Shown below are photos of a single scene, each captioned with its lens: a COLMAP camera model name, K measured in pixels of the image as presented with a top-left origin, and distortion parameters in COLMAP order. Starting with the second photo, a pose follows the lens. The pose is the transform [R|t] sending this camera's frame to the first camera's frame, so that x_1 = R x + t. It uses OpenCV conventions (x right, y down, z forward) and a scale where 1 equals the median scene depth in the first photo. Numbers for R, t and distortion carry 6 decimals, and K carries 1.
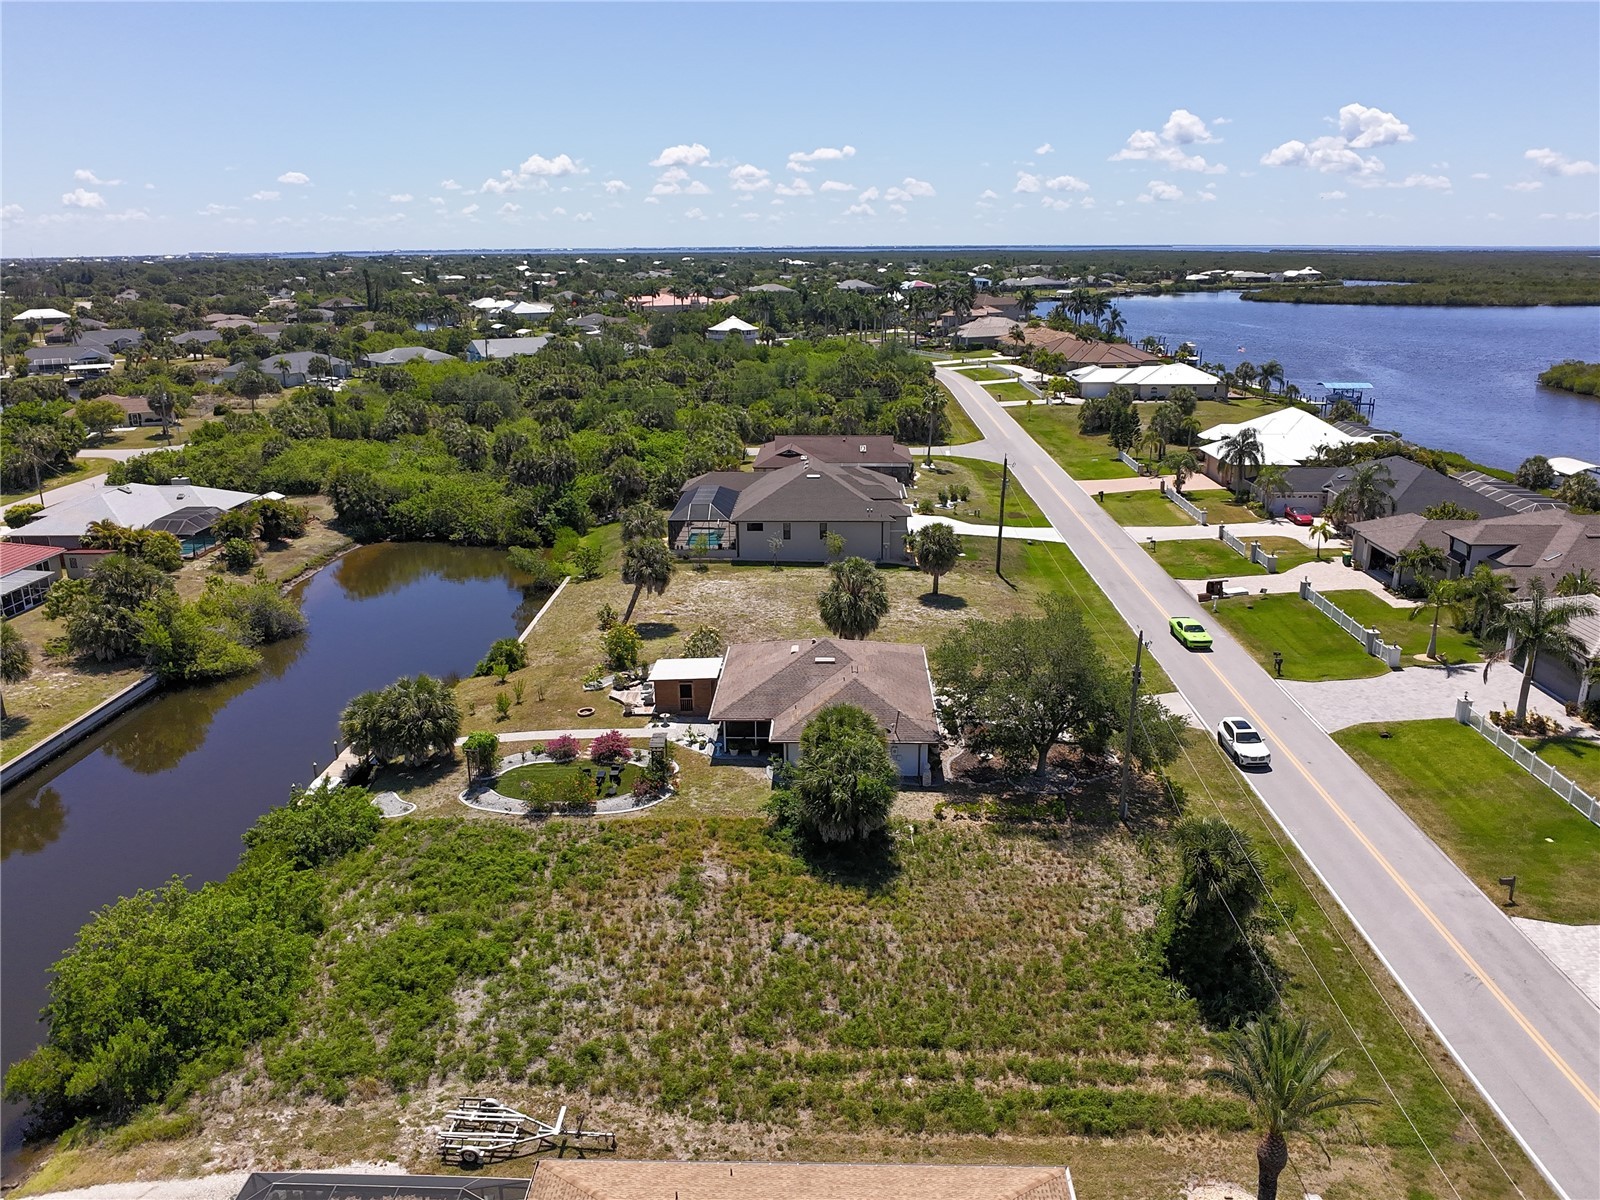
lens RADIAL K [[1180.2, 0, 802.3], [0, 1180.2, 605.2], [0, 0, 1]] dist [-0.031346, -0.003483]
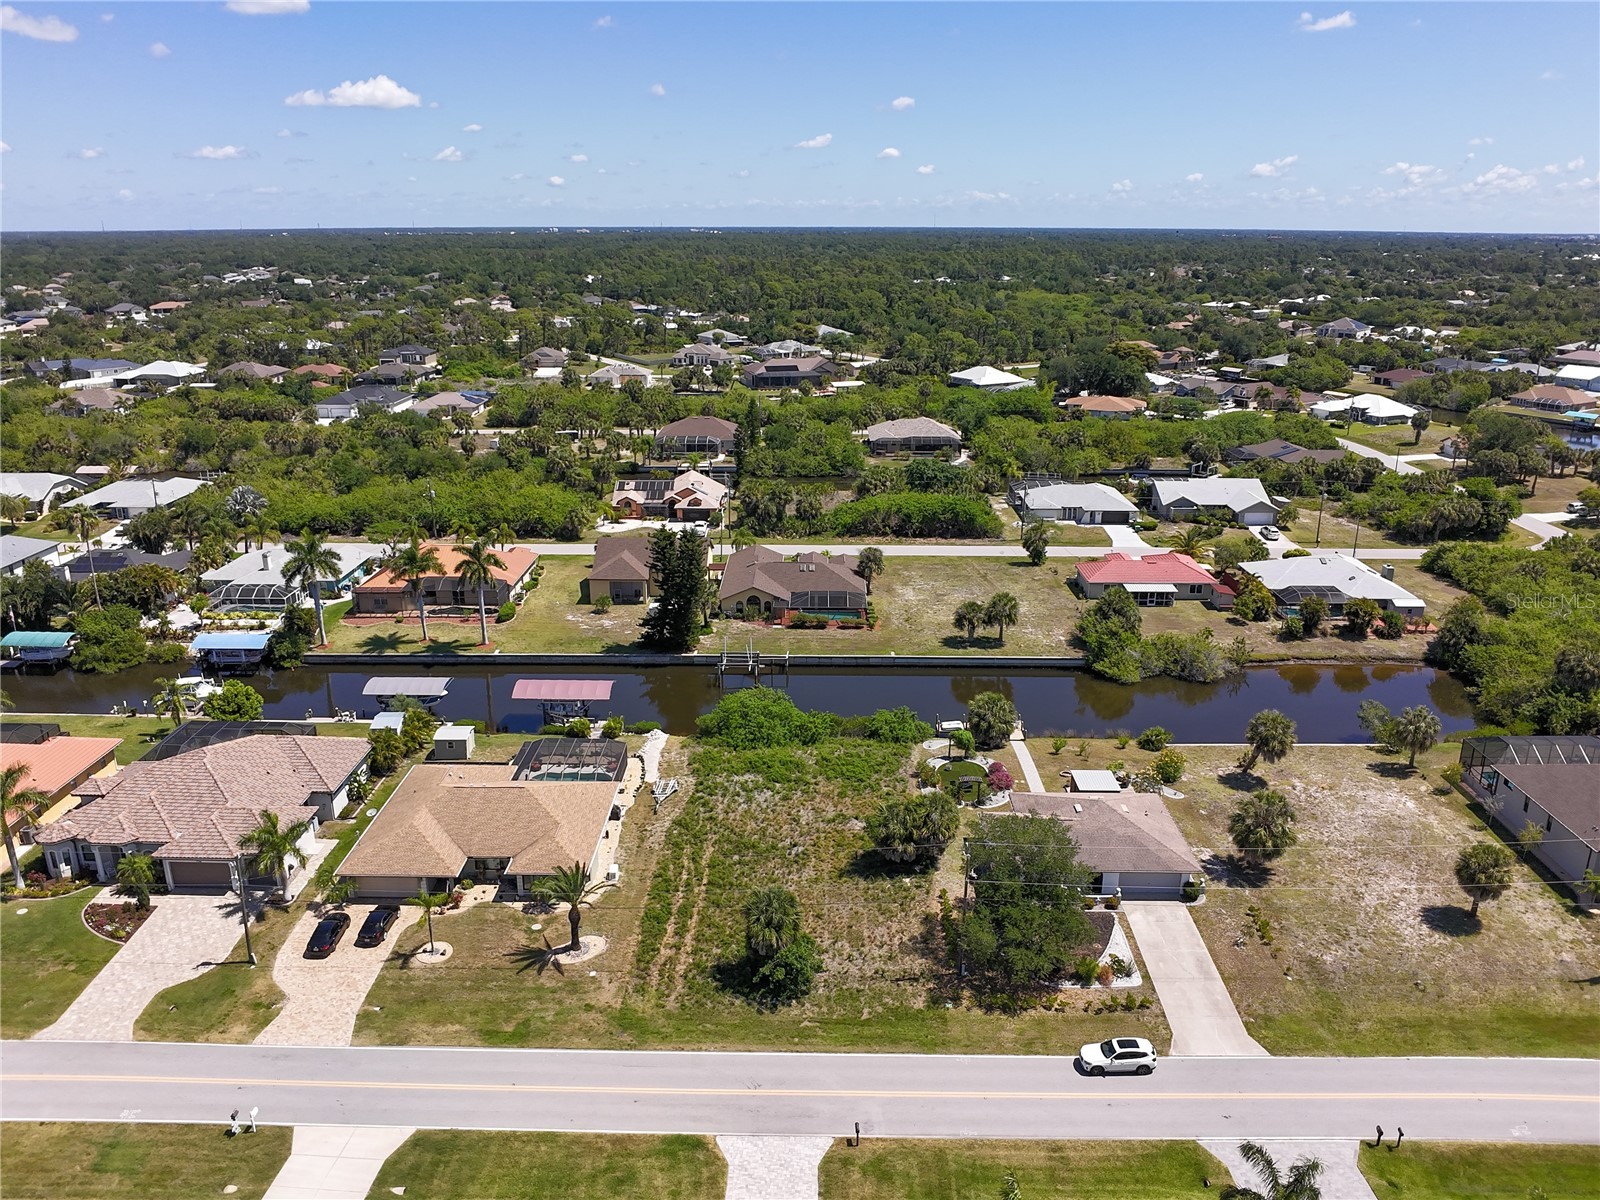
lens RADIAL K [[1180.2, 0, 804.2], [0, 1180.2, 604.3], [0, 0, 1]] dist [-0.031346, -0.003483]
pose [[0.014450, 0.314453, -0.949163, 1.144203], [-0.294039, 0.908626, 0.296547, -0.443079], [0.955684, 0.274806, 0.105591, 0.464978]]
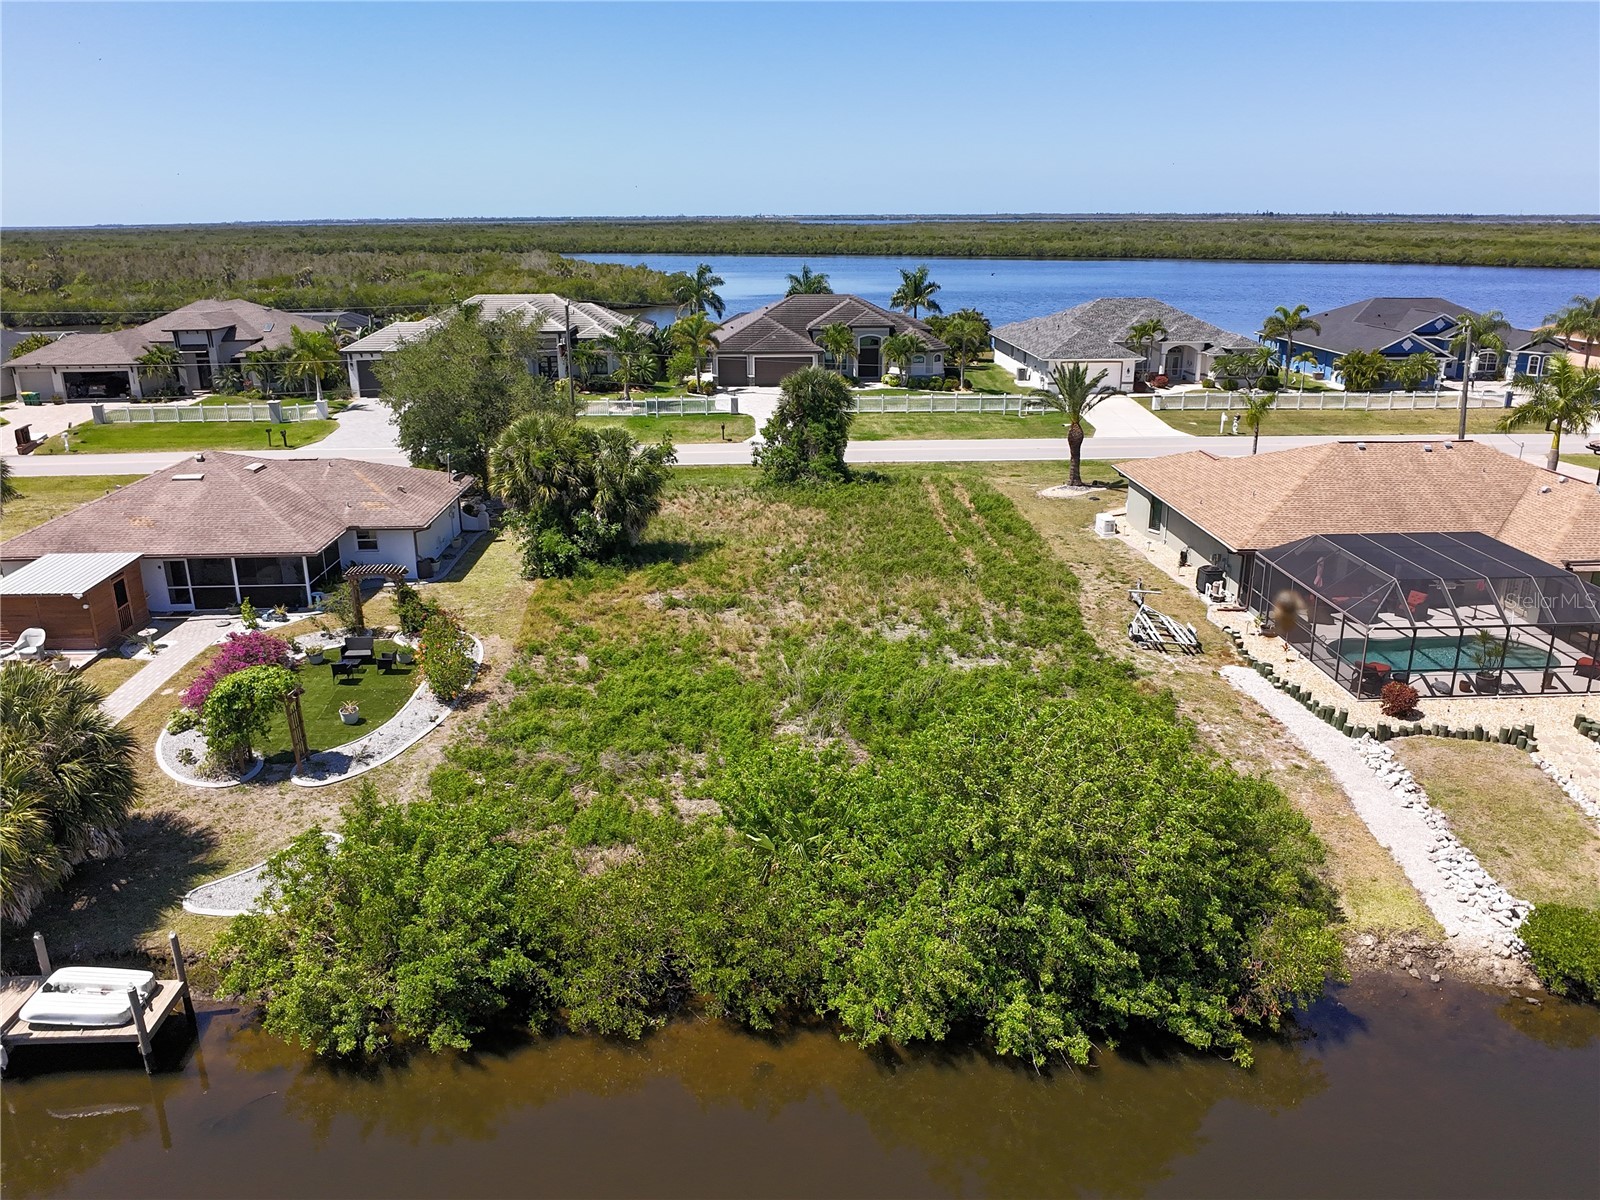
lens RADIAL K [[1180.2, 0, 801.1], [0, 1180.2, 599.8], [0, 0, 1]] dist [-0.031346, -0.003483]
pose [[-0.068543, -0.303275, 0.950435, -0.642610], [0.298955, 0.902652, 0.309588, -0.000371], [-0.951802, 0.305357, 0.028795, 0.655217]]
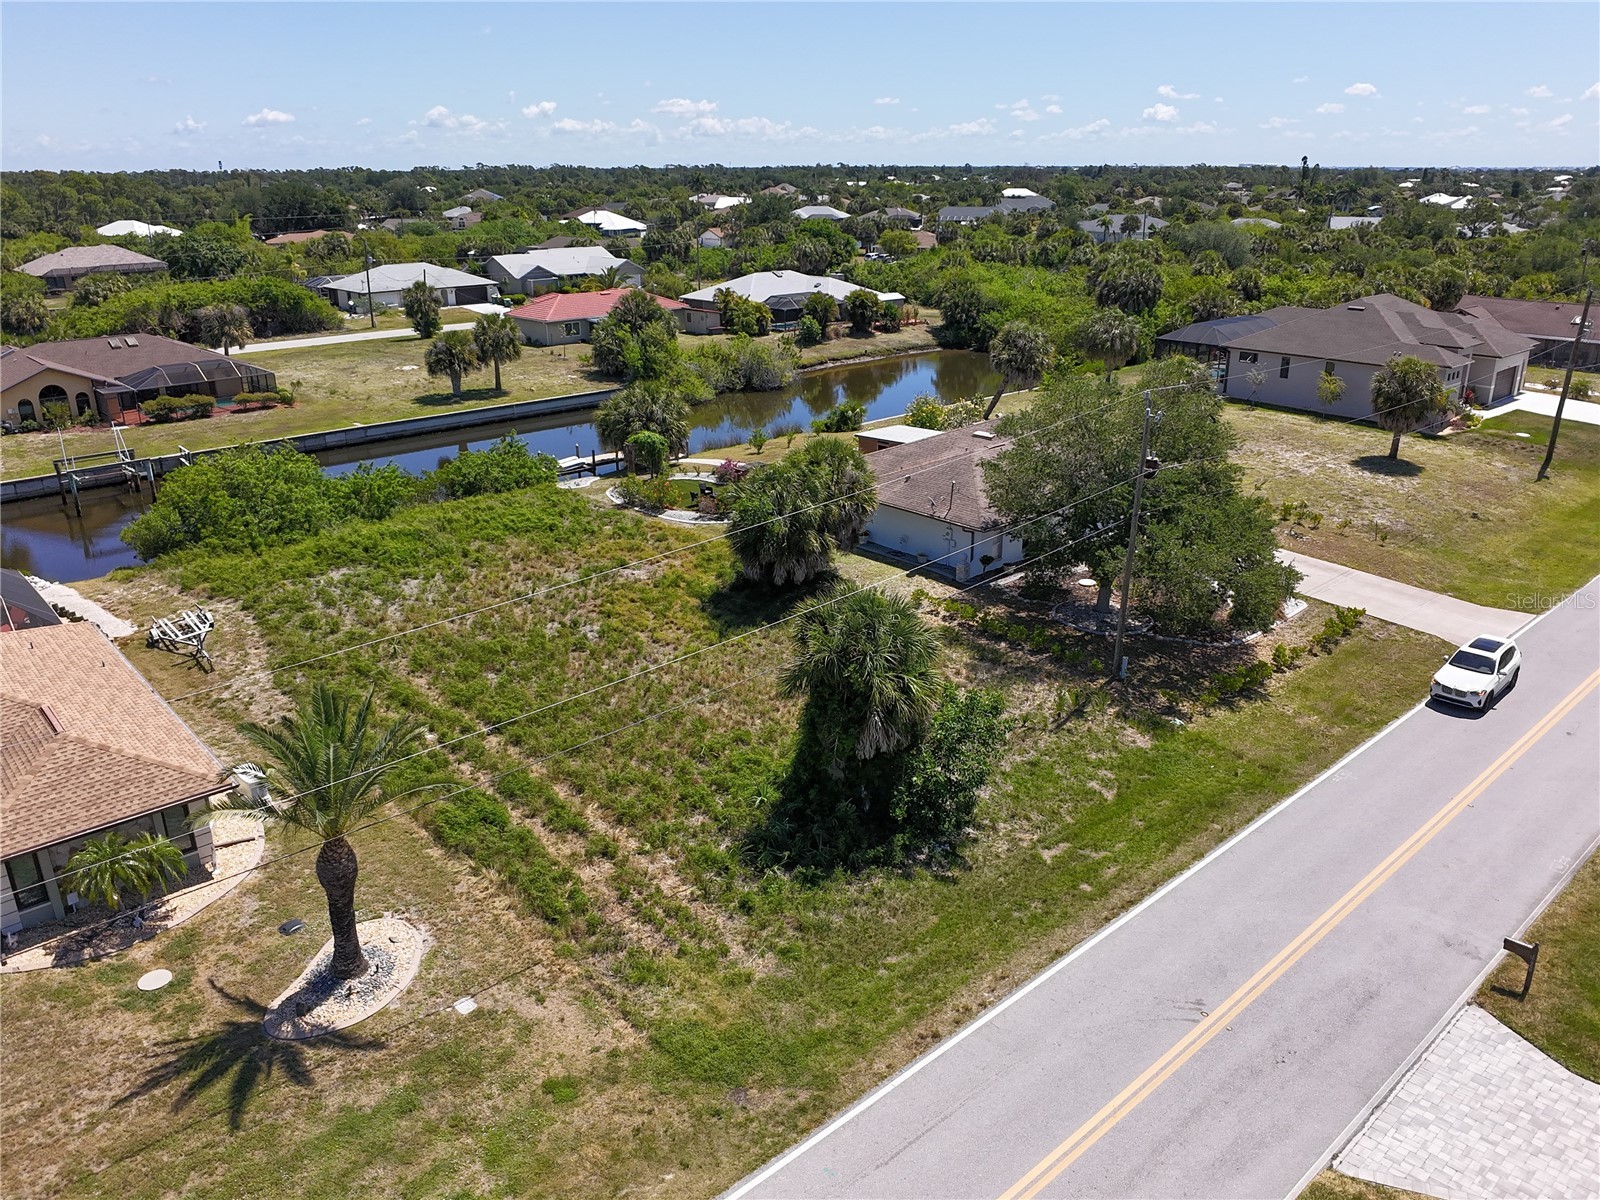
lens RADIAL K [[1180.2, 0, 803.6], [0, 1180.2, 595.3], [0, 0, 1]] dist [-0.031346, -0.003483]
pose [[0.692169, 0.249874, -0.677101, 0.489397], [-0.210115, 0.967284, 0.142172, 0.060527], [0.690474, 0.043862, 0.722026, 0.299576]]
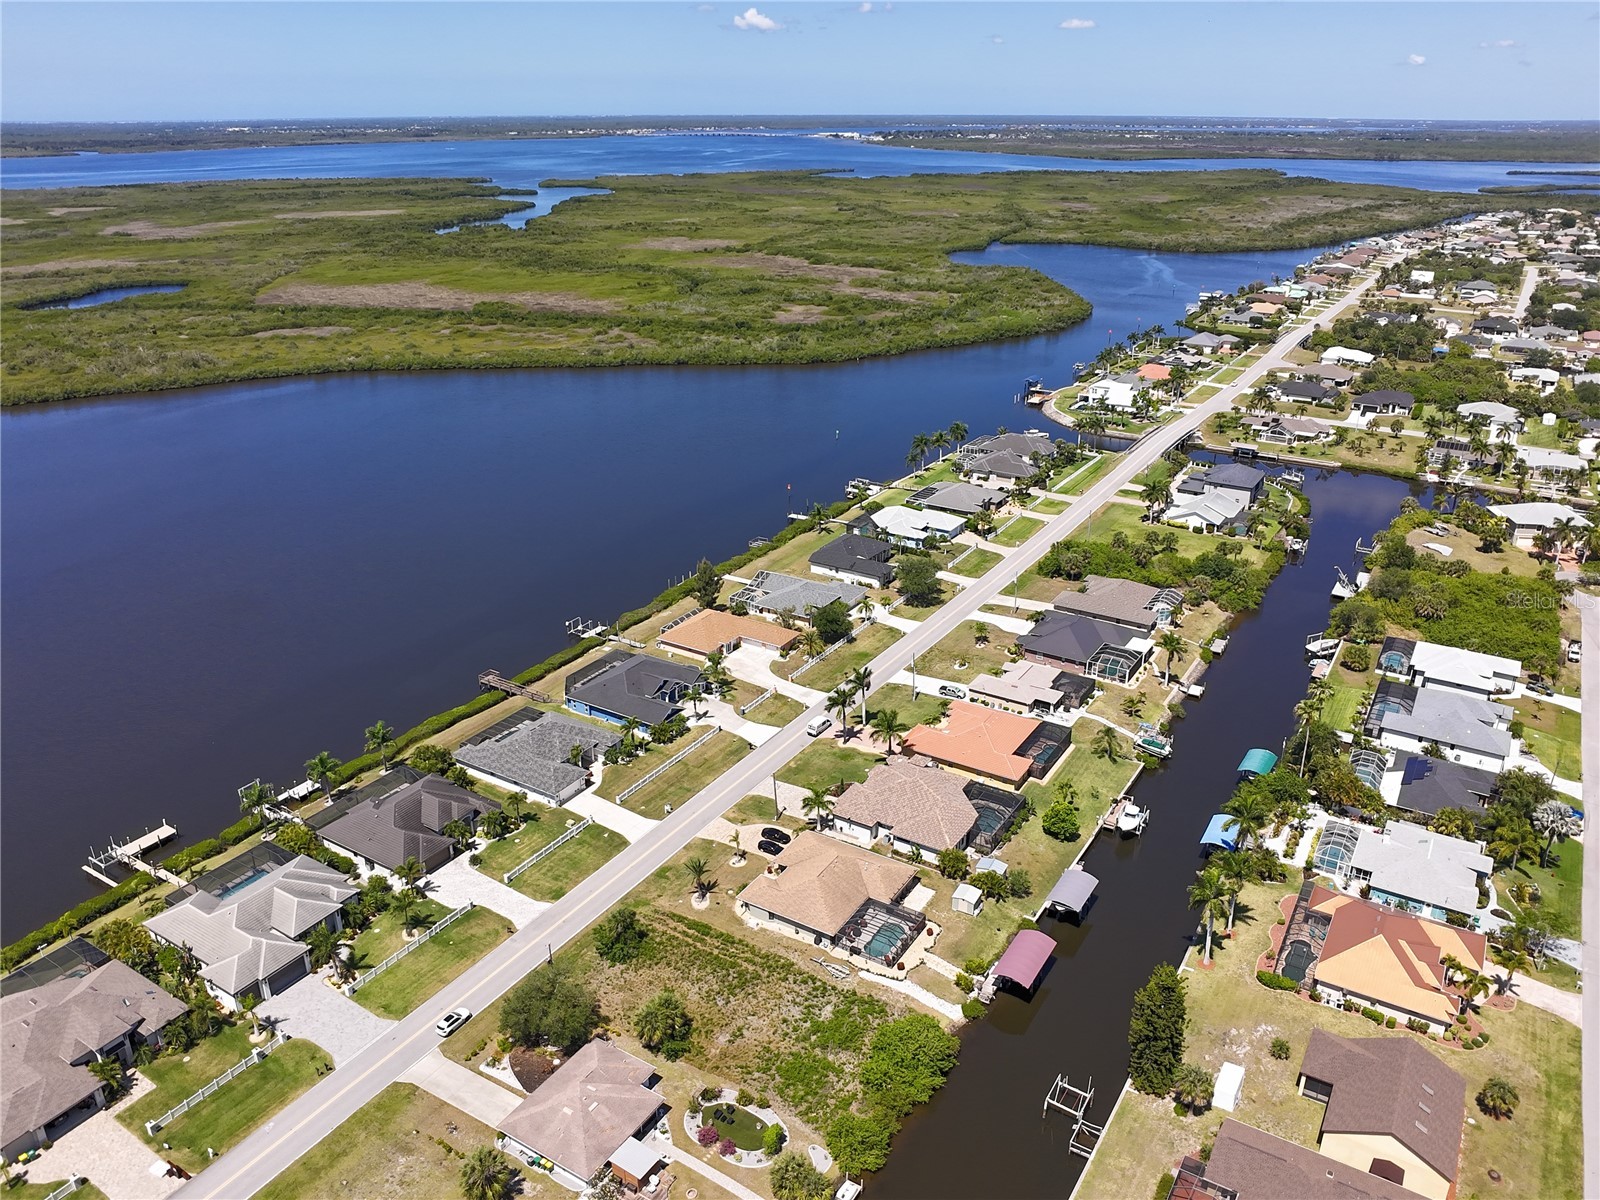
lens RADIAL K [[1180.2, 0, 799.7], [0, 1180.2, 603.9], [0, 0, 1]] dist [-0.031346, -0.003483]
pose [[-0.864091, -0.188336, 0.466771, -0.907308], [0.154794, 0.782980, 0.602479, -1.489488], [-0.478941, 0.592850, -0.647413, 1.481768]]
